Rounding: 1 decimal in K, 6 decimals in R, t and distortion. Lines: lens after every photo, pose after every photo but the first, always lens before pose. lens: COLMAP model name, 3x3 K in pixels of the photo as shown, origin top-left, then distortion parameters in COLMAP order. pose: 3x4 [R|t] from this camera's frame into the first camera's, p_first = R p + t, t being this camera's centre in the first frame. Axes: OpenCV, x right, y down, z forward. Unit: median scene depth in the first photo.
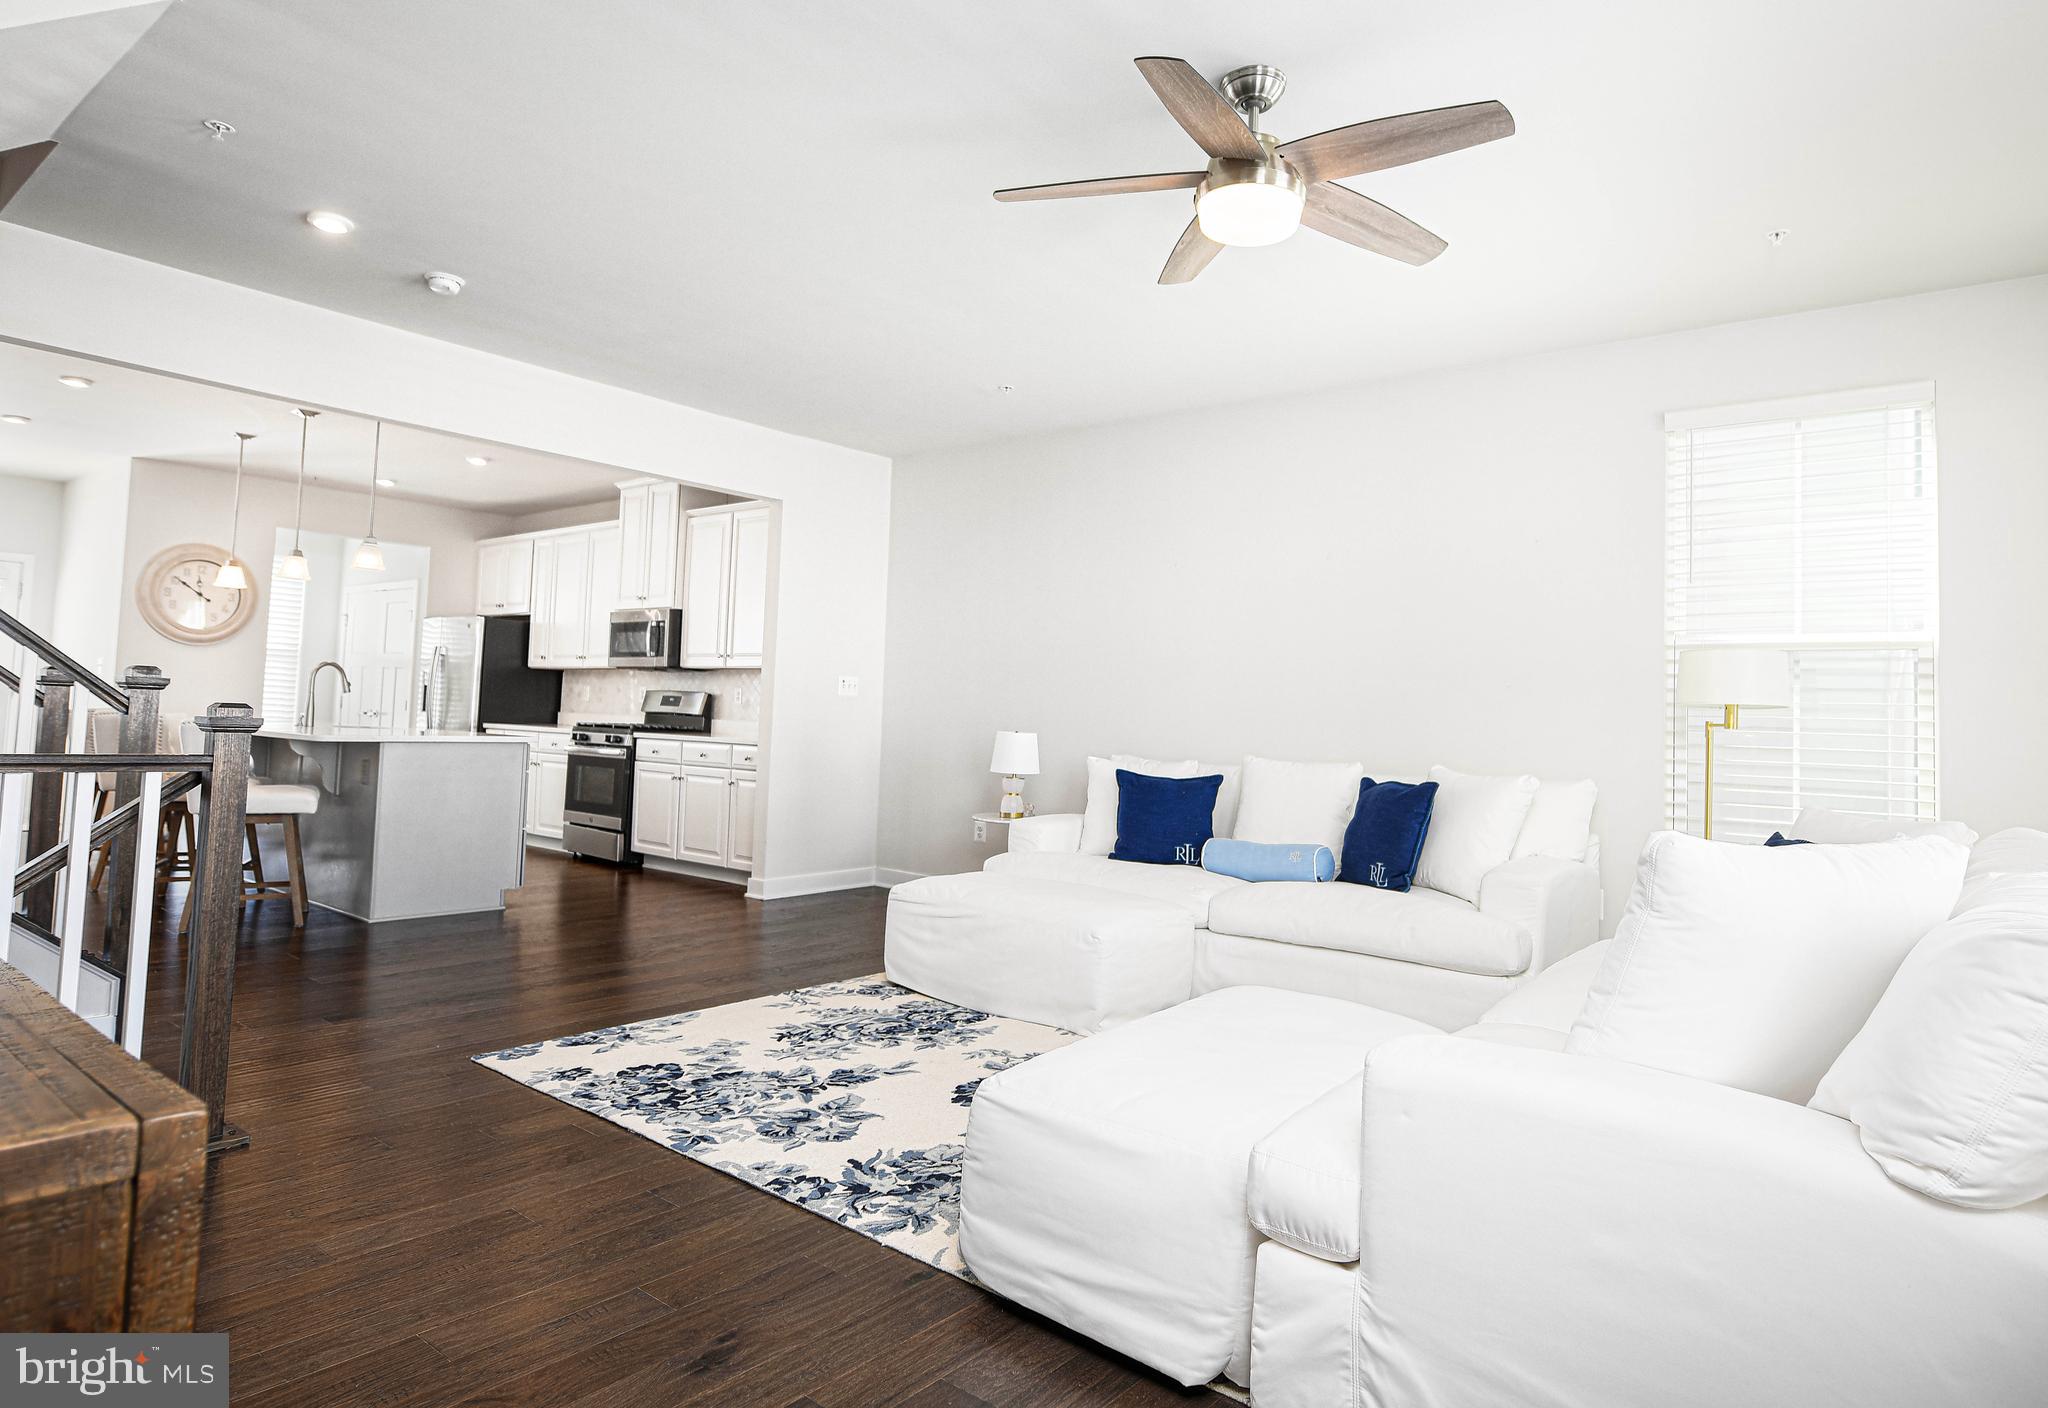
lens RADIAL K [[1163.1, 0, 1030.7], [0, 1163.1, 674.8], [0, 0, 1]] dist [0.002414, -0.000147]
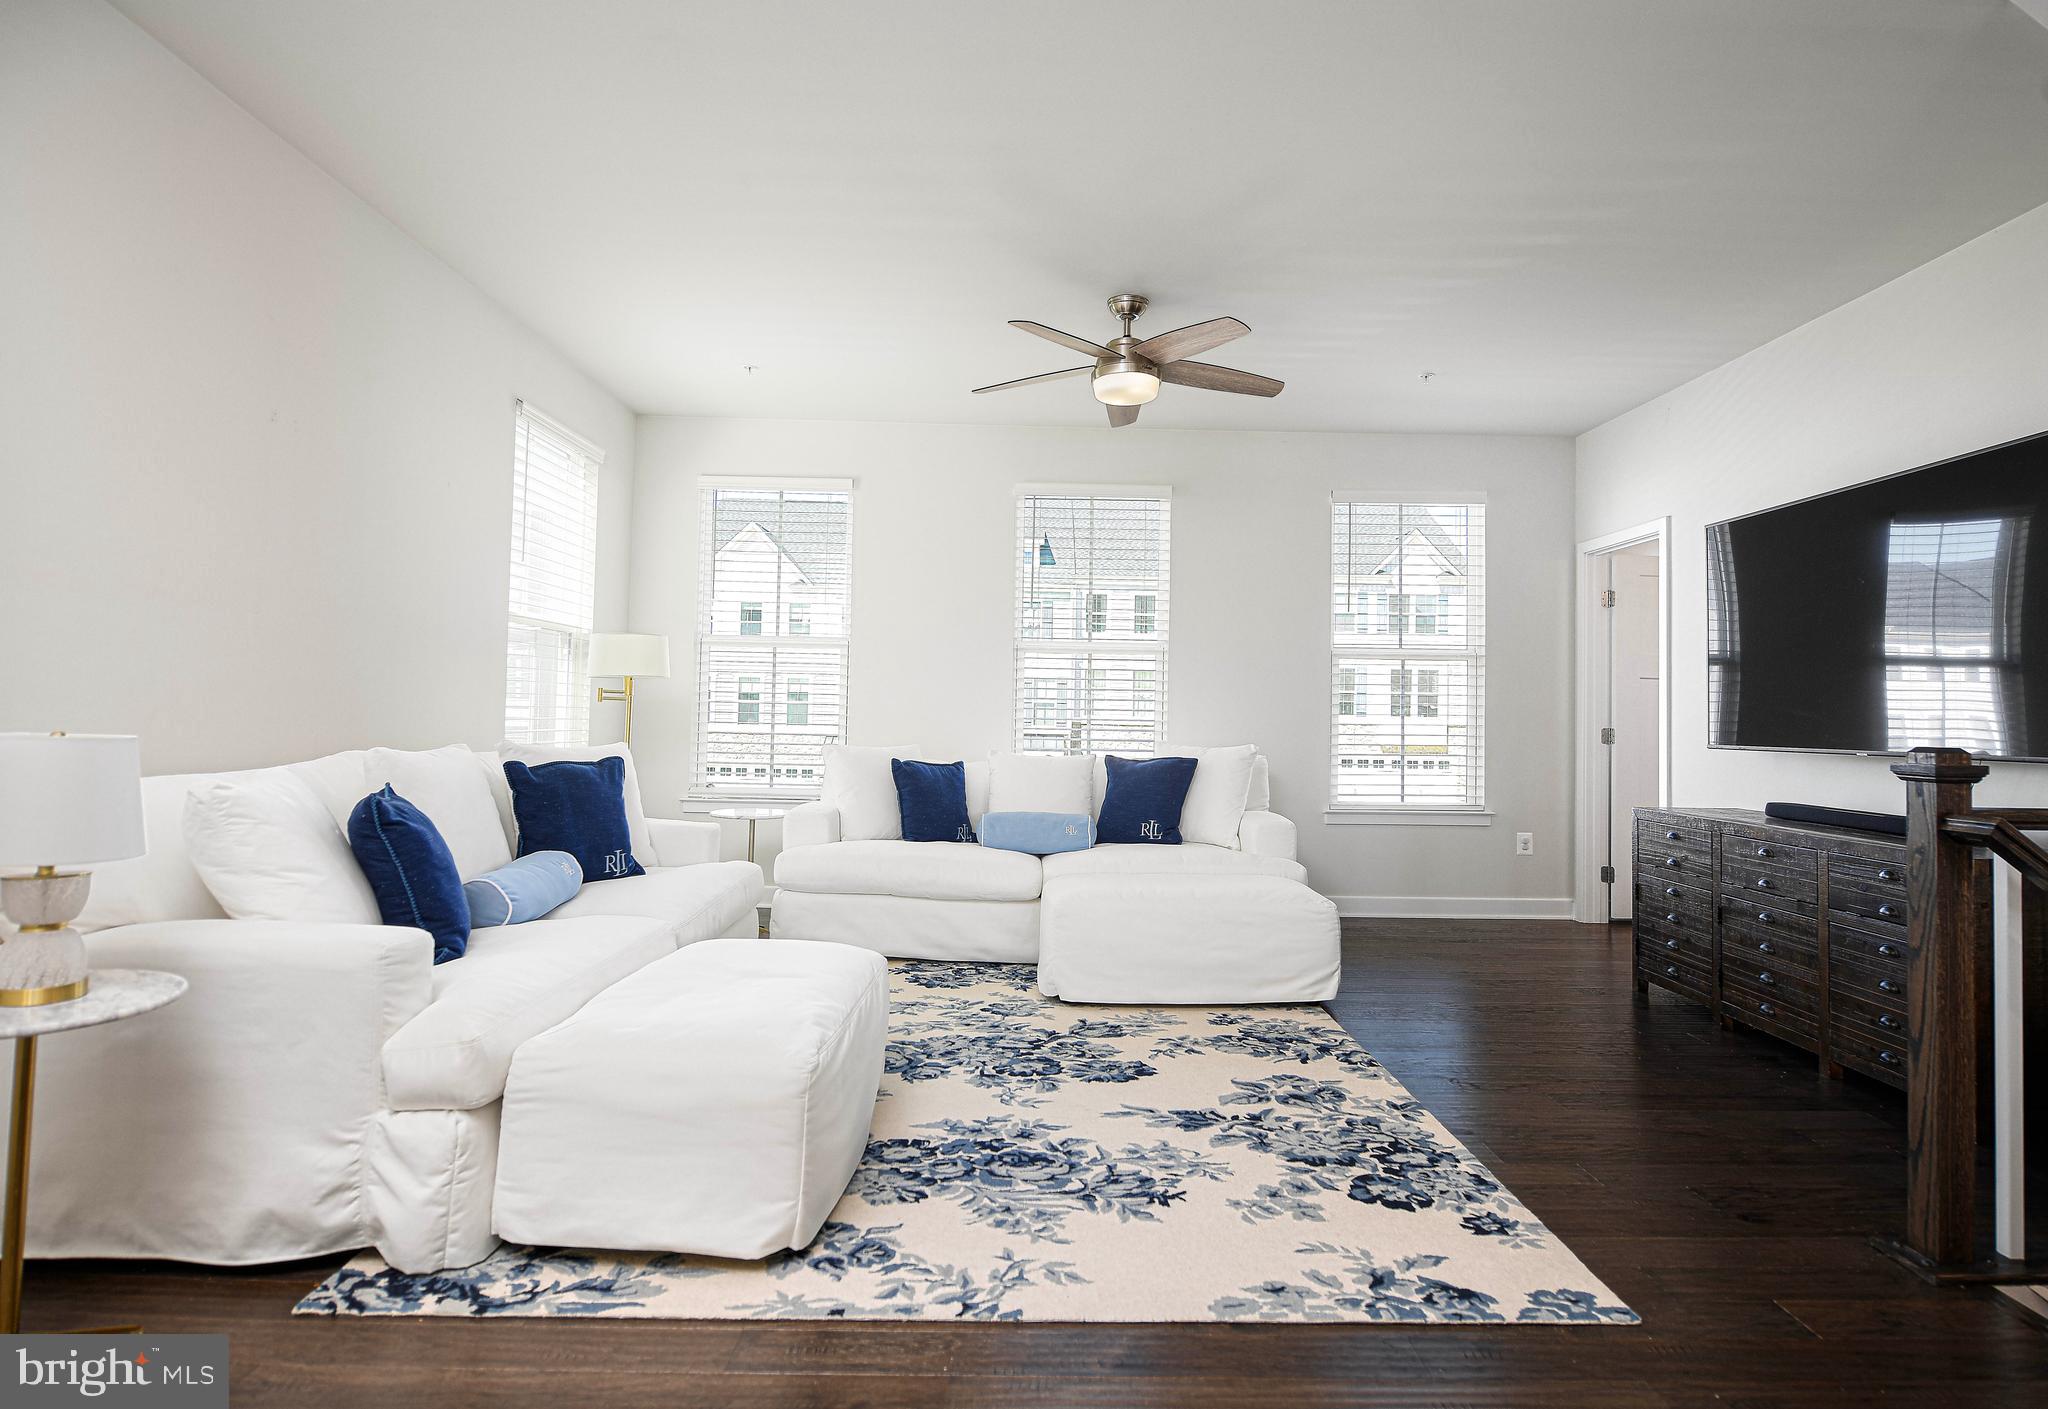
lens RADIAL K [[1070.7, 0, 1055.5], [0, 1070.7, 686.4], [0, 0, 1]] dist [-0.006426, -0.001196]
pose [[-0.654196, -0.026901, 0.755846, -0.696325], [-0.071483, 0.997093, -0.026383, 0.038497], [-0.752939, -0.071290, -0.654217, 1.626546]]
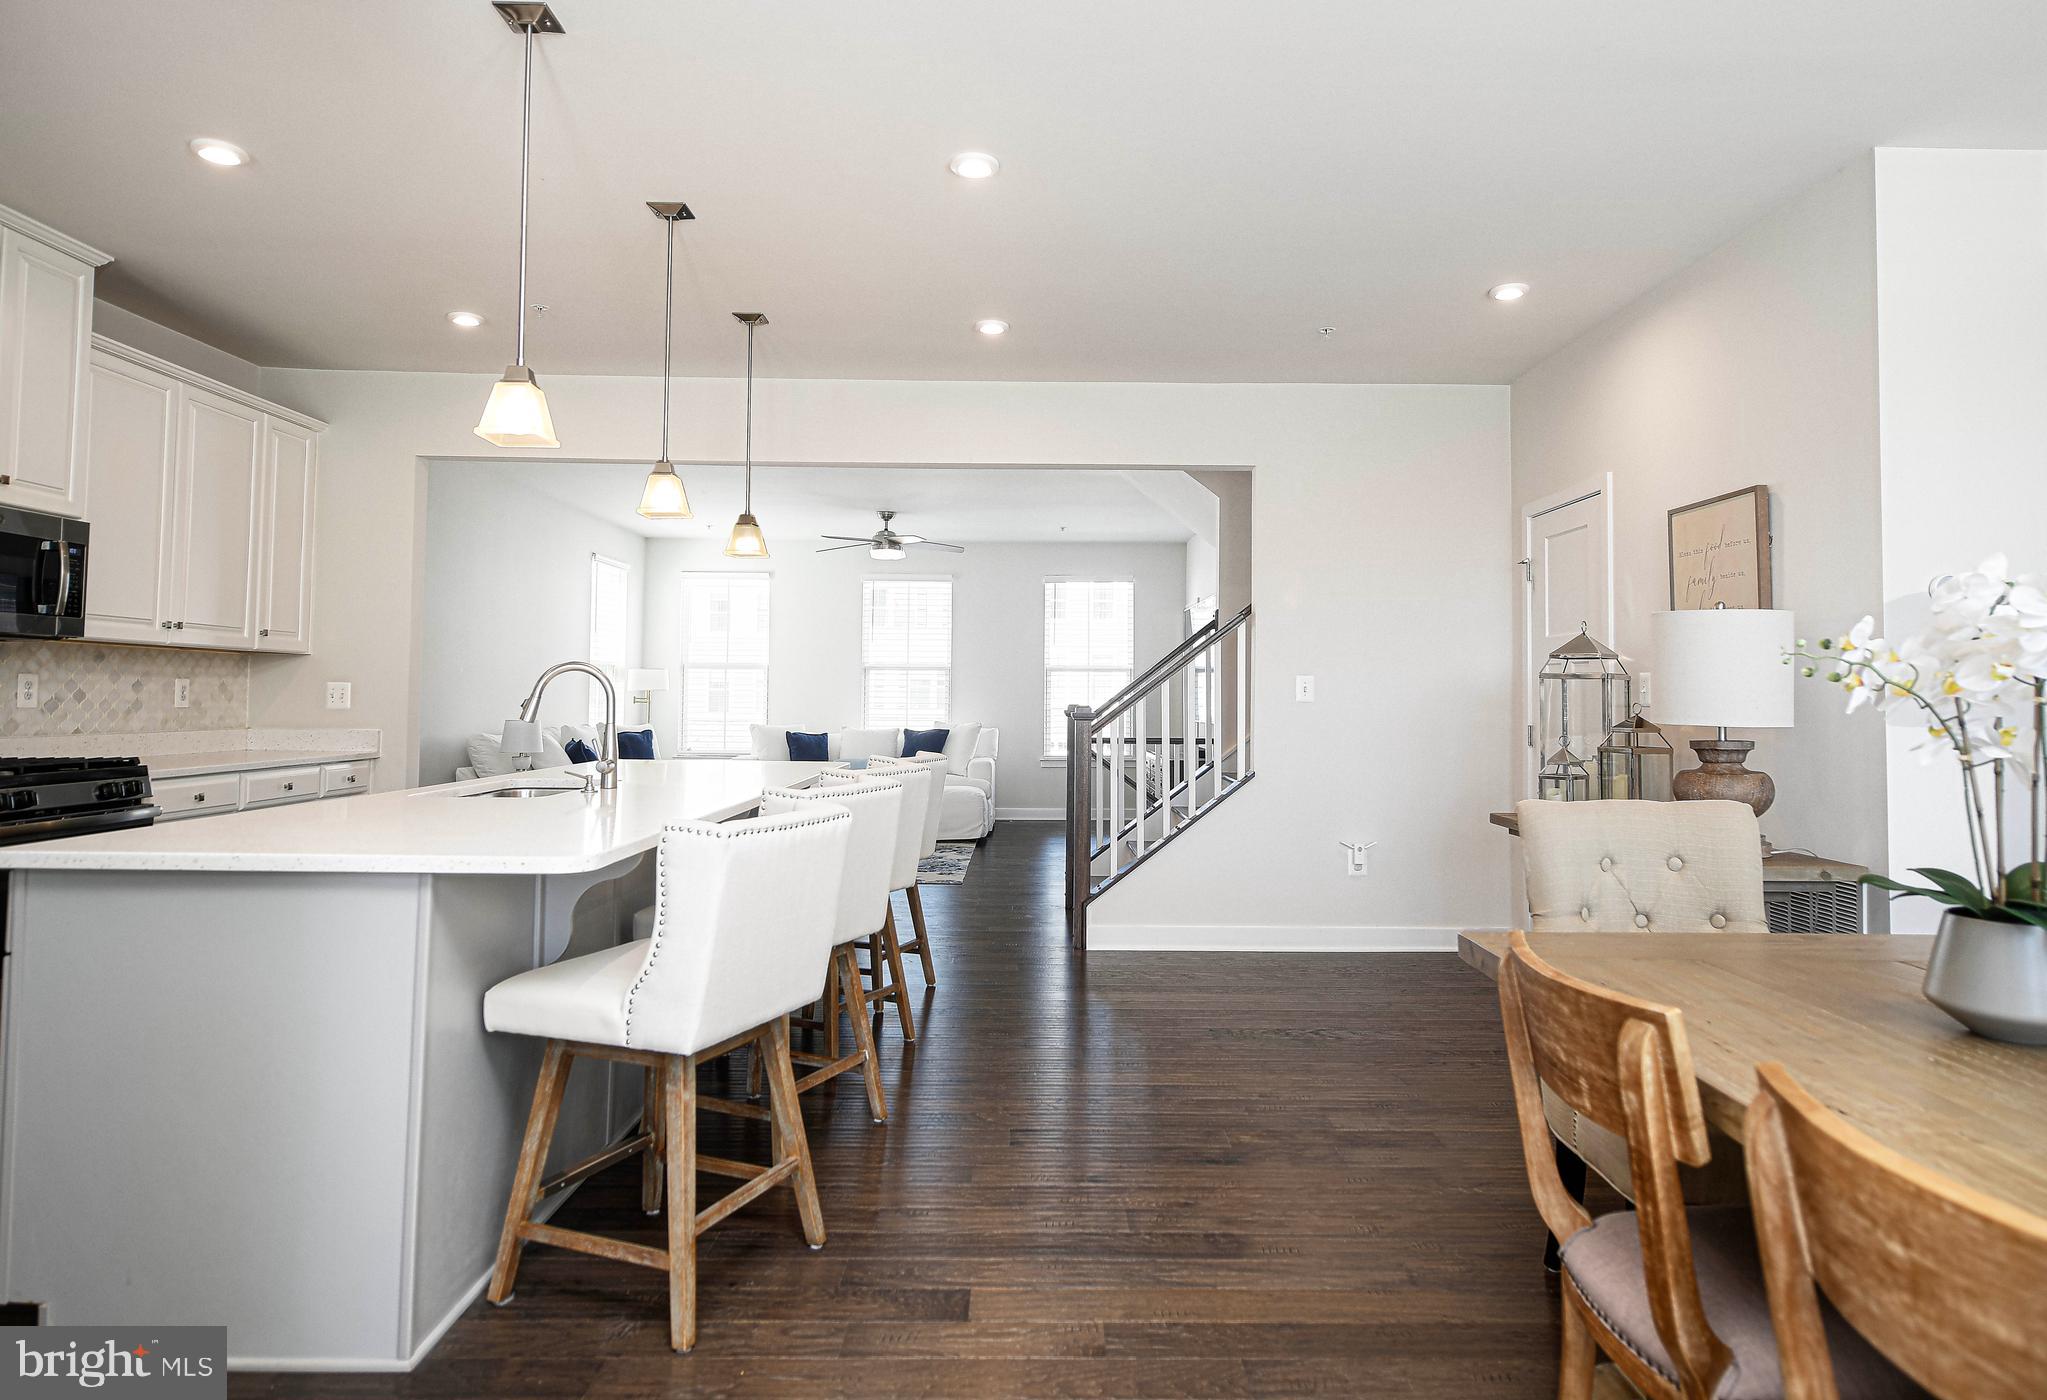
lens RADIAL K [[1191.4, 0, 1054.5], [0, 1191.4, 650.4], [0, 0, 1]] dist [-0.004597, -0.002725]
pose [[-0.648411, -0.010844, 0.761213, -2.225153], [-0.061117, 0.997413, -0.037851, -0.017532], [-0.758833, -0.071066, -0.647396, 2.313752]]
